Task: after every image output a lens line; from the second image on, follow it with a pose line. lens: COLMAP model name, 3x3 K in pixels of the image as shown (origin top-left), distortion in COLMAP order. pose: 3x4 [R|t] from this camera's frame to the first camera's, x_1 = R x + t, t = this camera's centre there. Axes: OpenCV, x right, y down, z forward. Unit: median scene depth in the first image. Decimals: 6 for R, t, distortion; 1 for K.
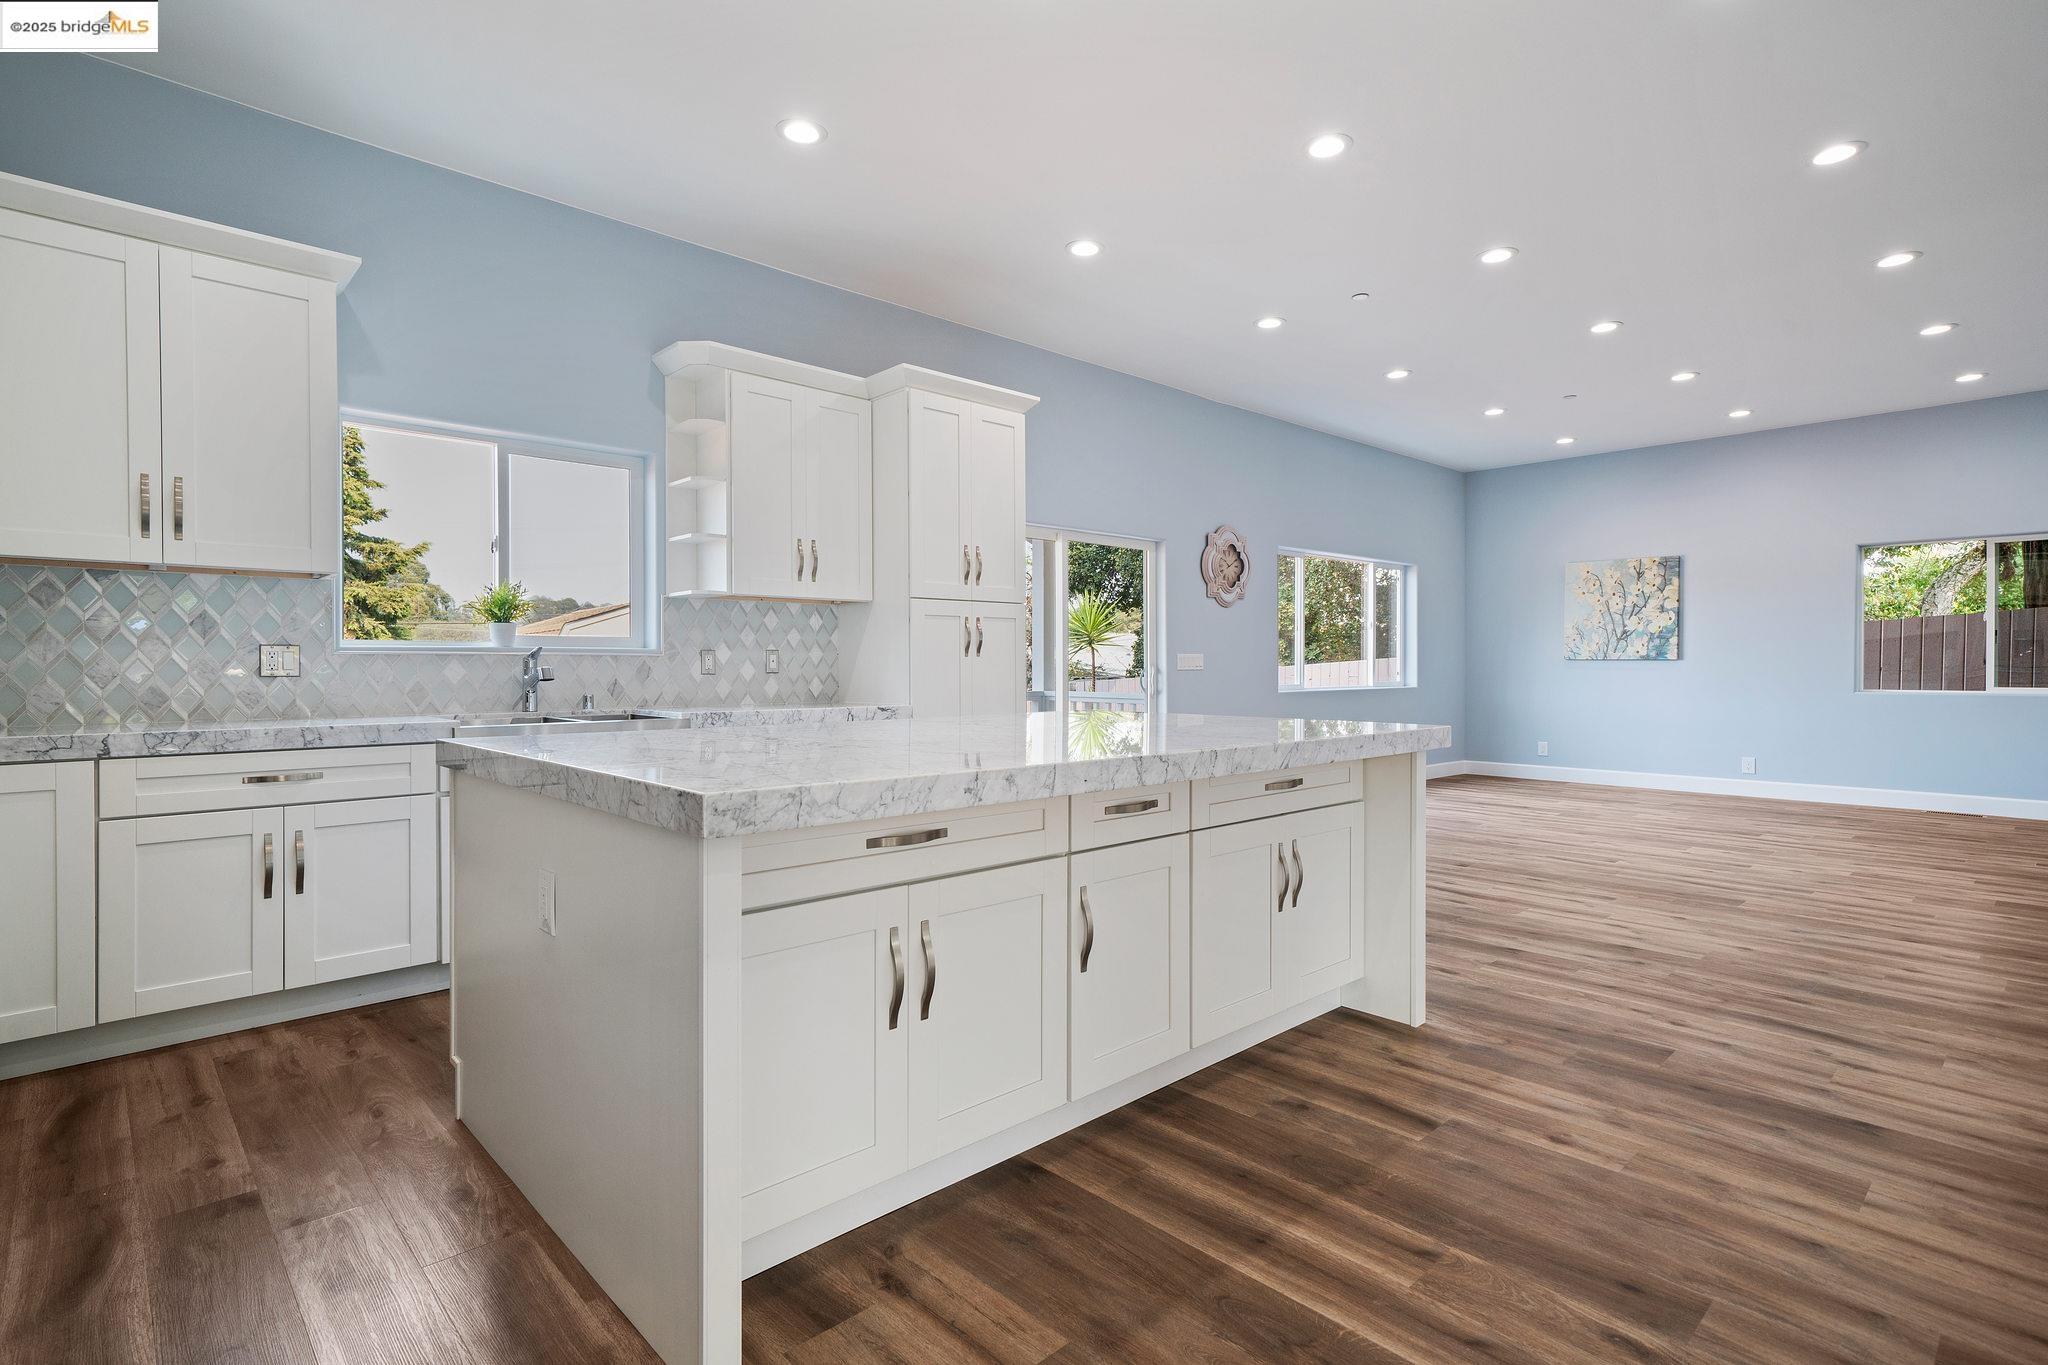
lens RADIAL K [[991.9, 0, 1017.6], [0, 991.9, 673.6], [0, 0, 1]] dist [0.022856, -0.000656]
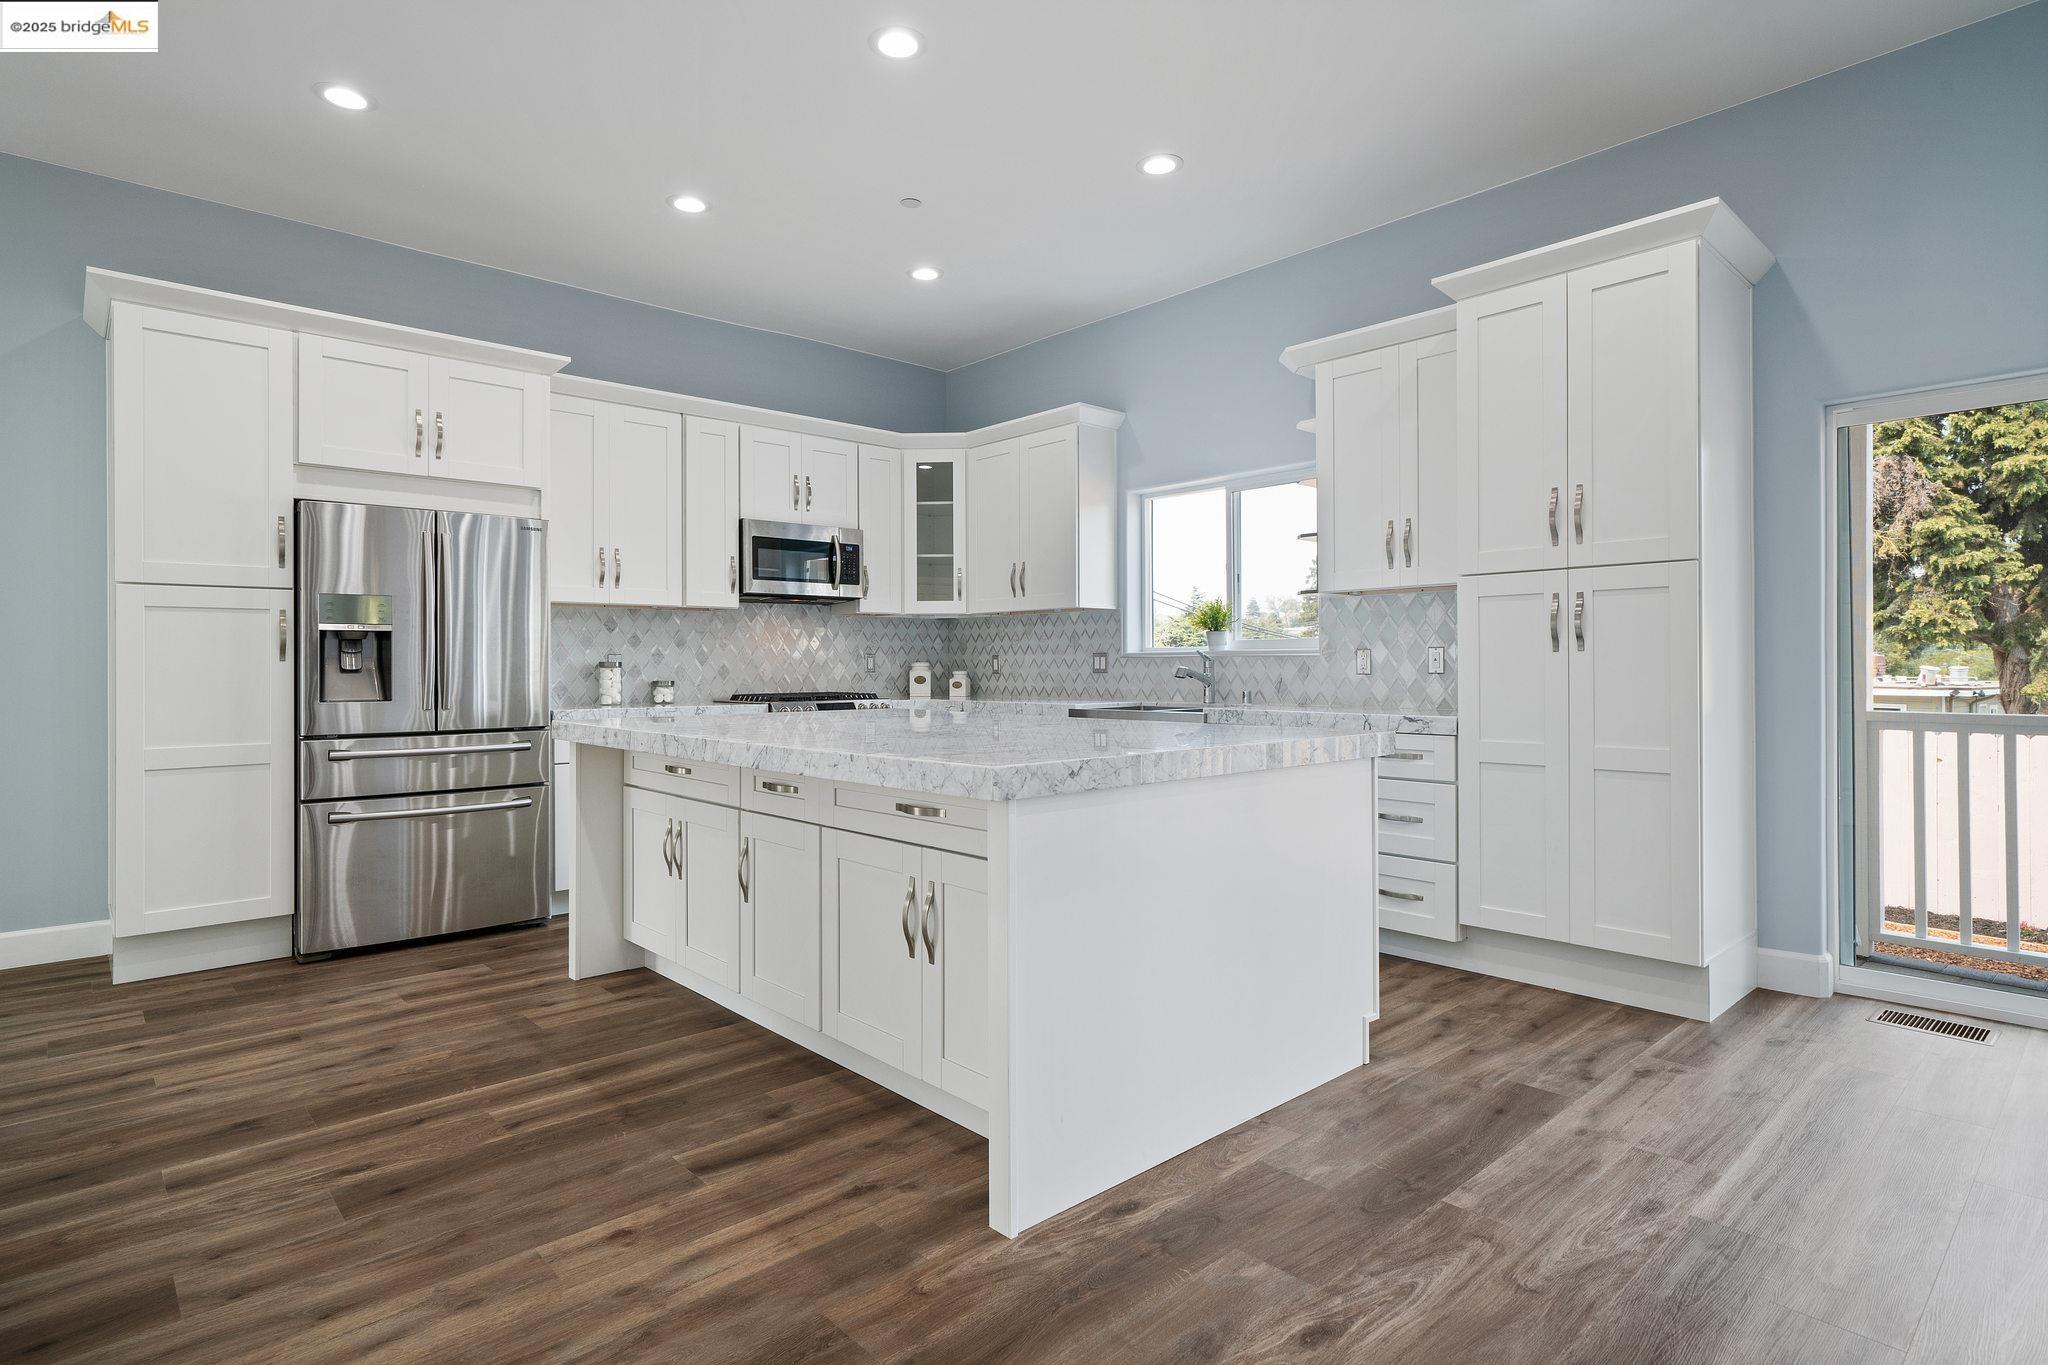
lens RADIAL K [[1063.3, 0, 1018.6], [0, 1063.3, 664.8], [0, 0, 1]] dist [0.001451, 0.001150]
pose [[-0.015341, -0.000517, -0.999882, 1.447598], [-0.003430, 0.999994, -0.000464, -0.013041], [0.999876, 0.003422, -0.015343, 1.366137]]
